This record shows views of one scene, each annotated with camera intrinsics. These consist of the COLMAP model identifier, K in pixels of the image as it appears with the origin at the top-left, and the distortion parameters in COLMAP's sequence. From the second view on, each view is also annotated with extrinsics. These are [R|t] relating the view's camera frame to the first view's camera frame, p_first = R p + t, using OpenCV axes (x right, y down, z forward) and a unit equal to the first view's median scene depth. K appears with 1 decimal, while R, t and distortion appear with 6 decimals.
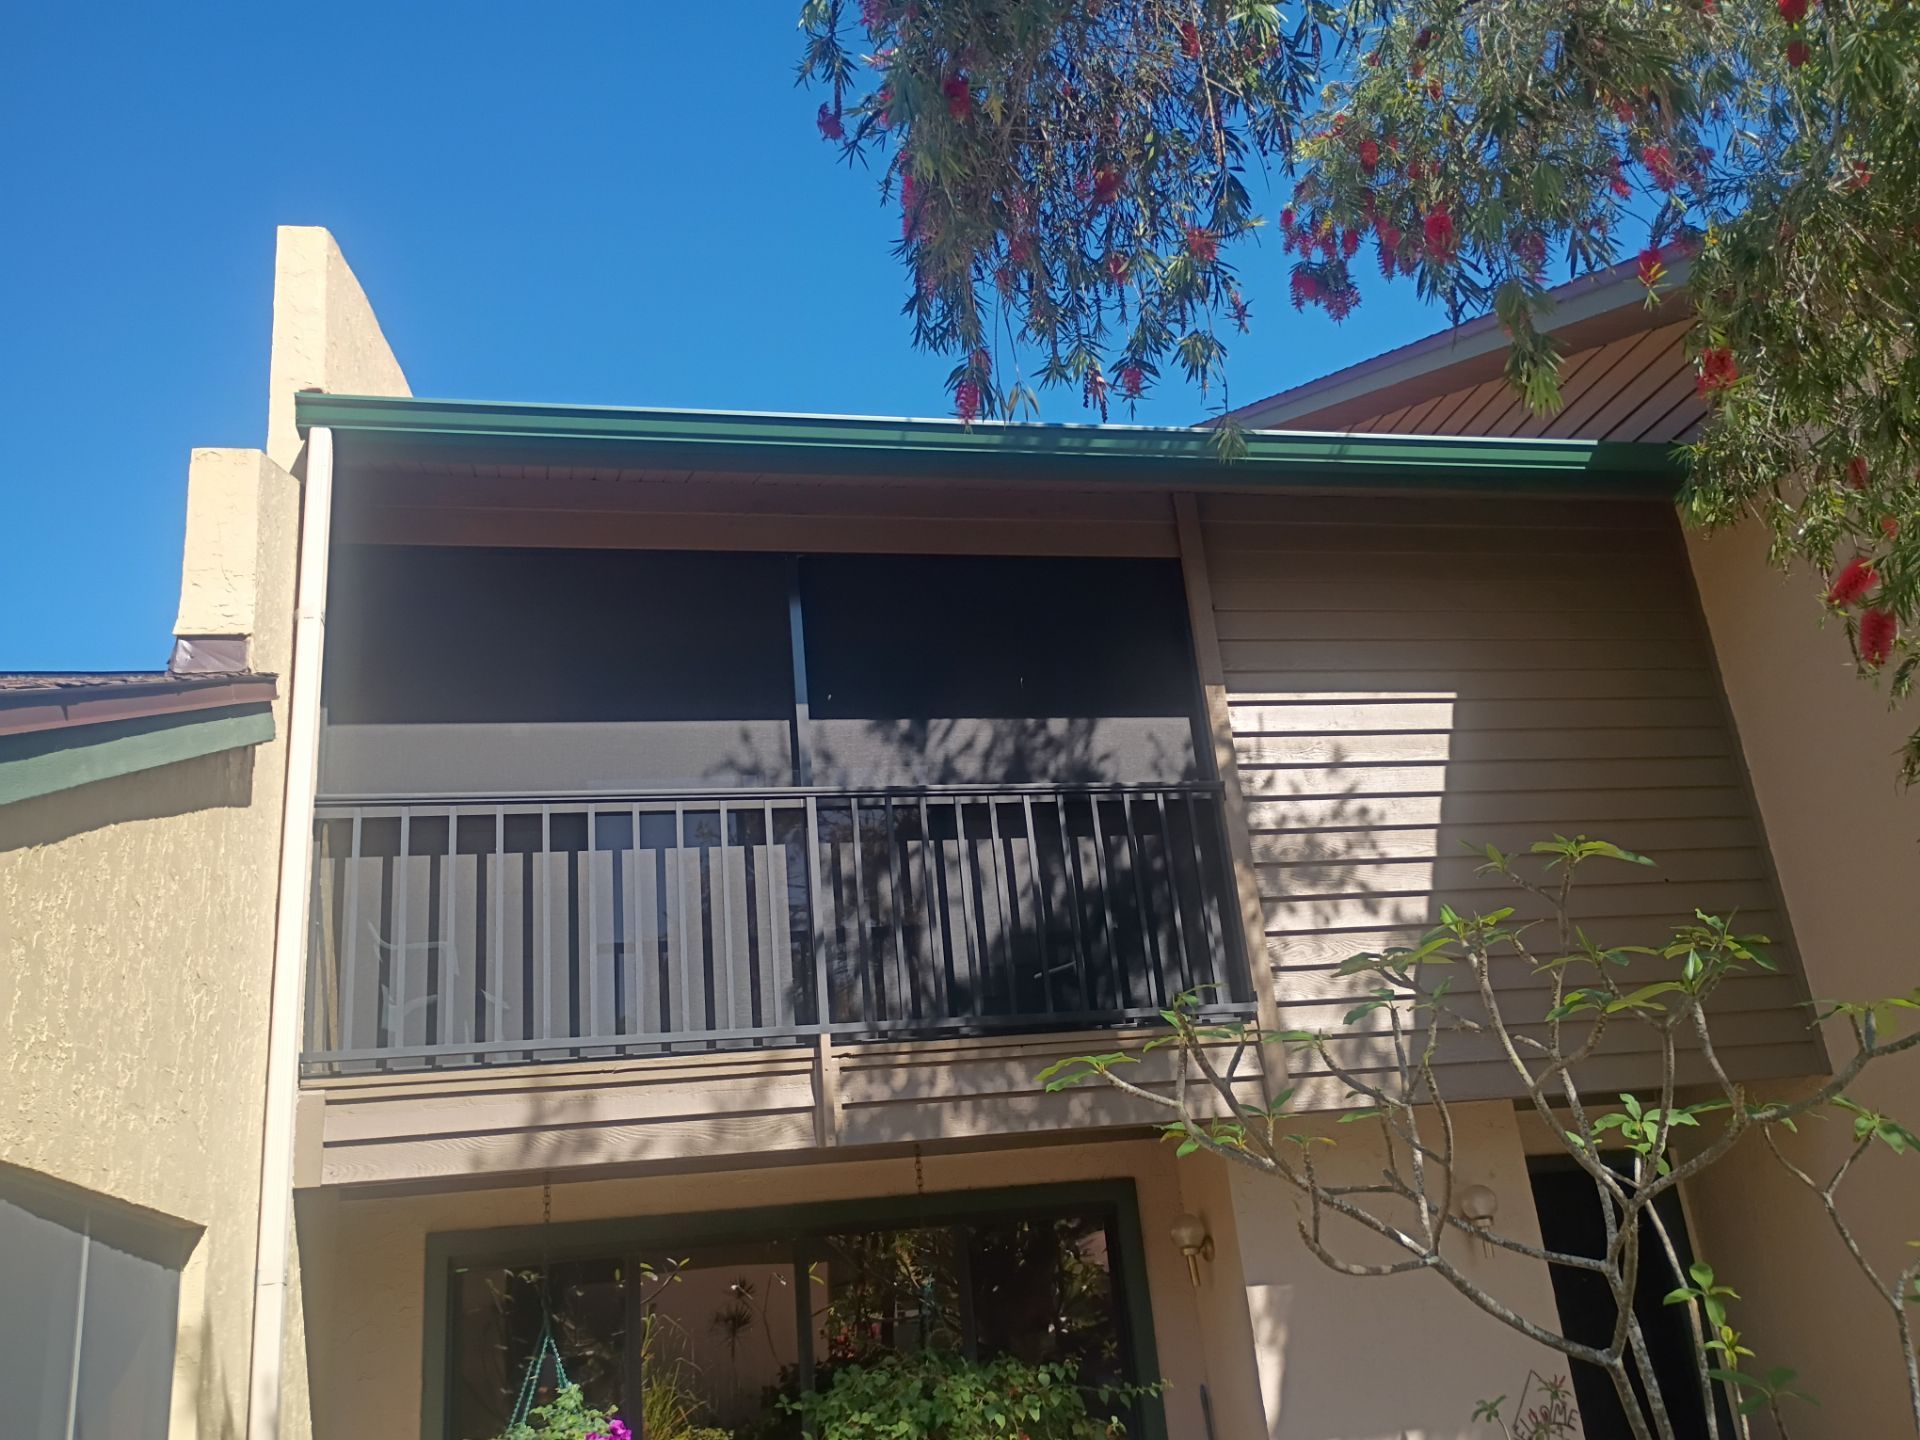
lens RADIAL K [[1599.5, 0, 956.6], [0, 1599.5, 708.2], [0, 0, 1]] dist [0.044851, -0.067714]
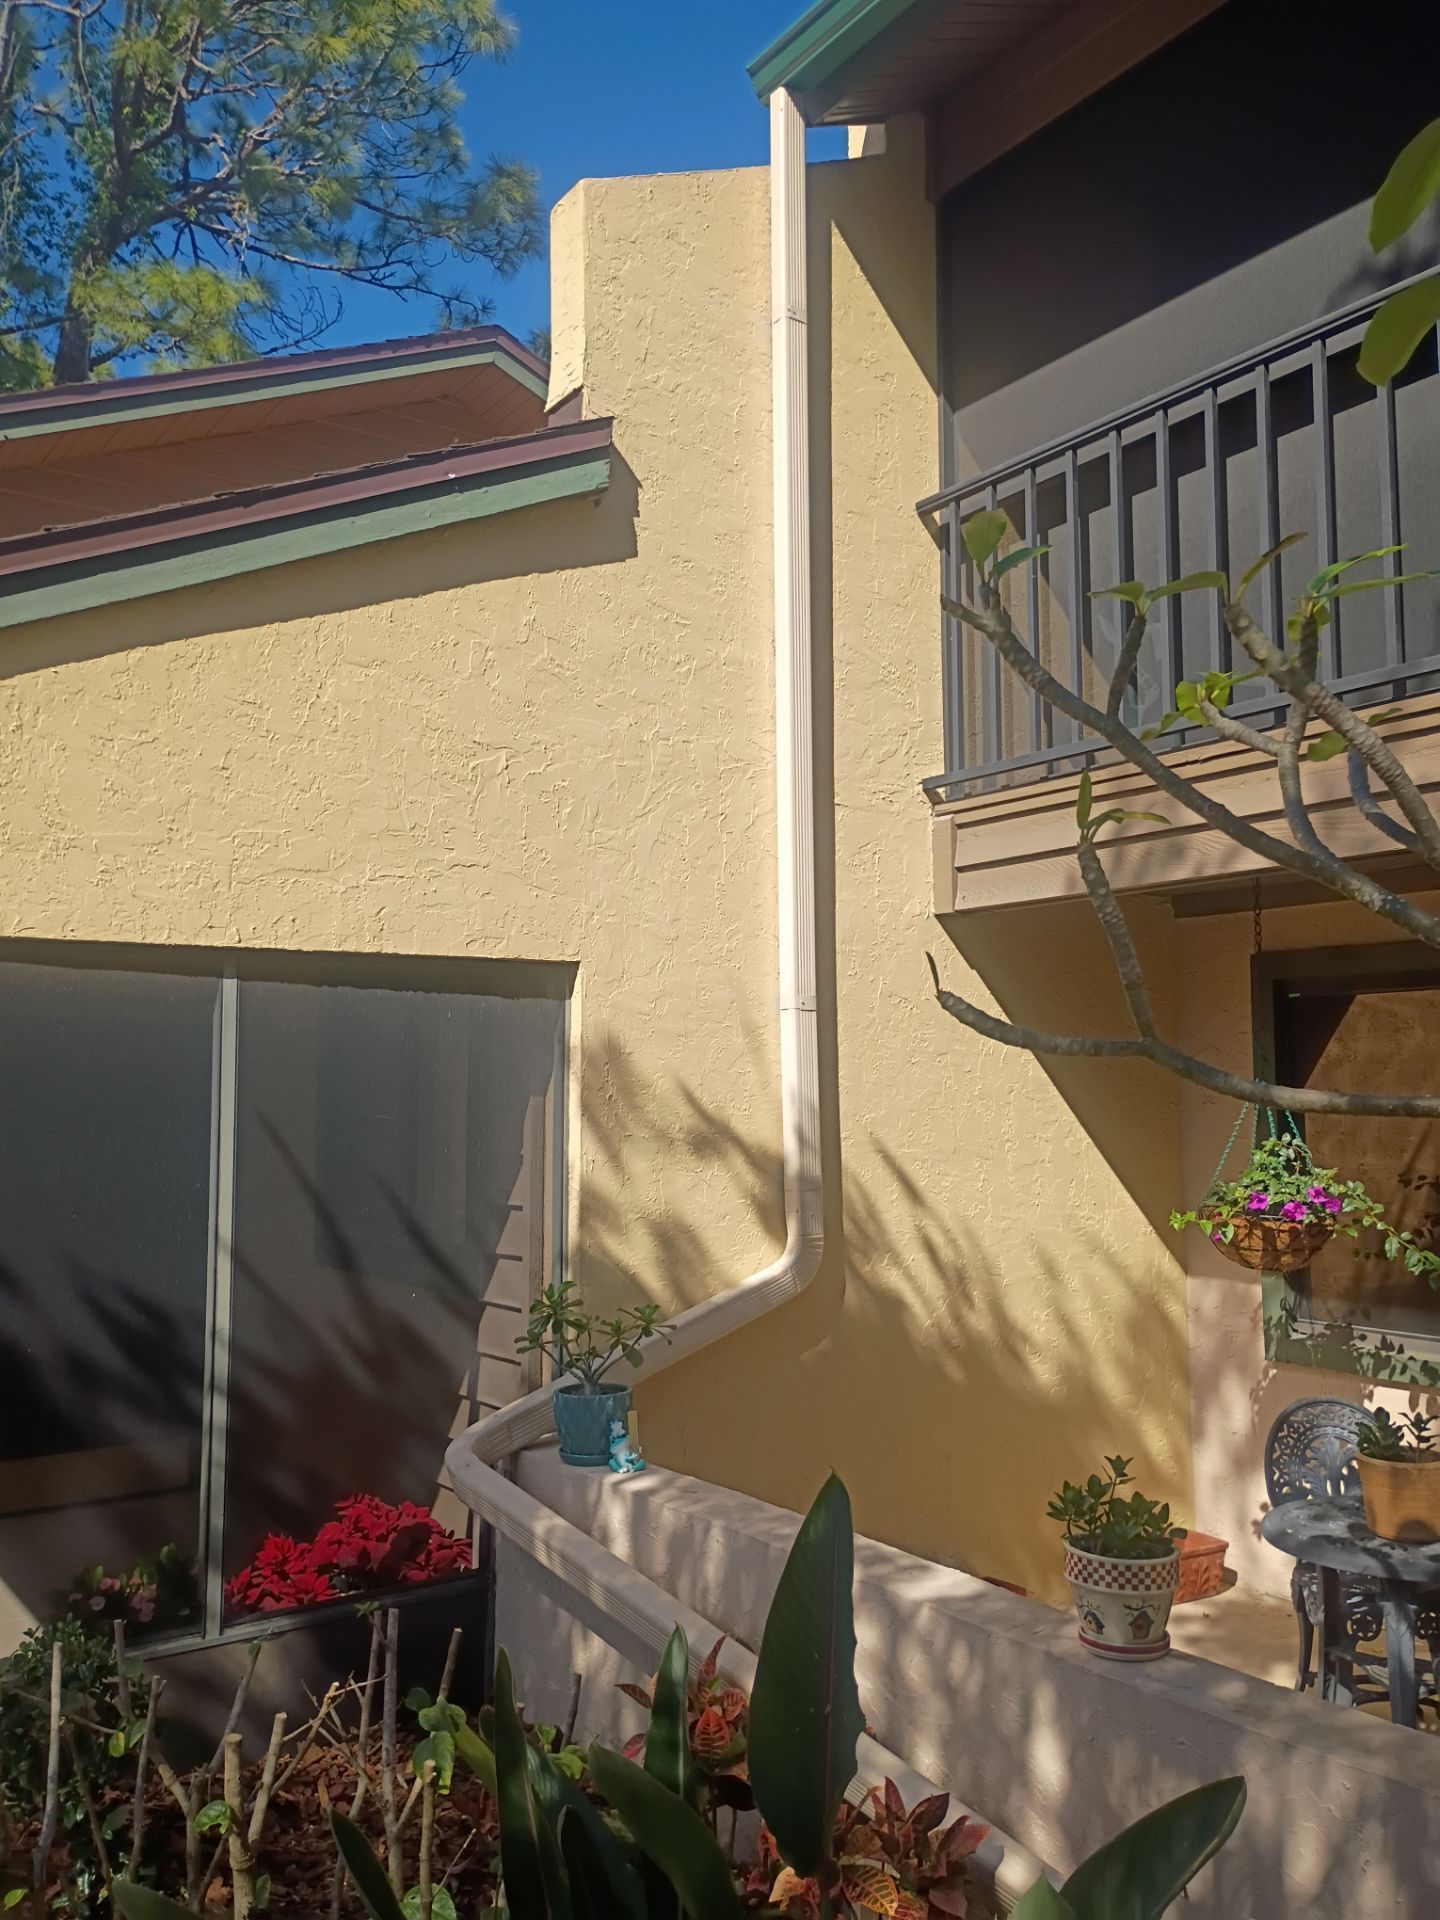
lens RADIAL K [[1599.5, 0, 712.3], [0, 1599.5, 962.2], [0, 0, 1]] dist [0.044851, -0.067714]
pose [[0.351161, 0.015506, -0.936187, 0.428107], [0.298751, 0.945745, 0.127725, 0.154470], [0.887375, -0.324538, 0.327477, 0.529859]]
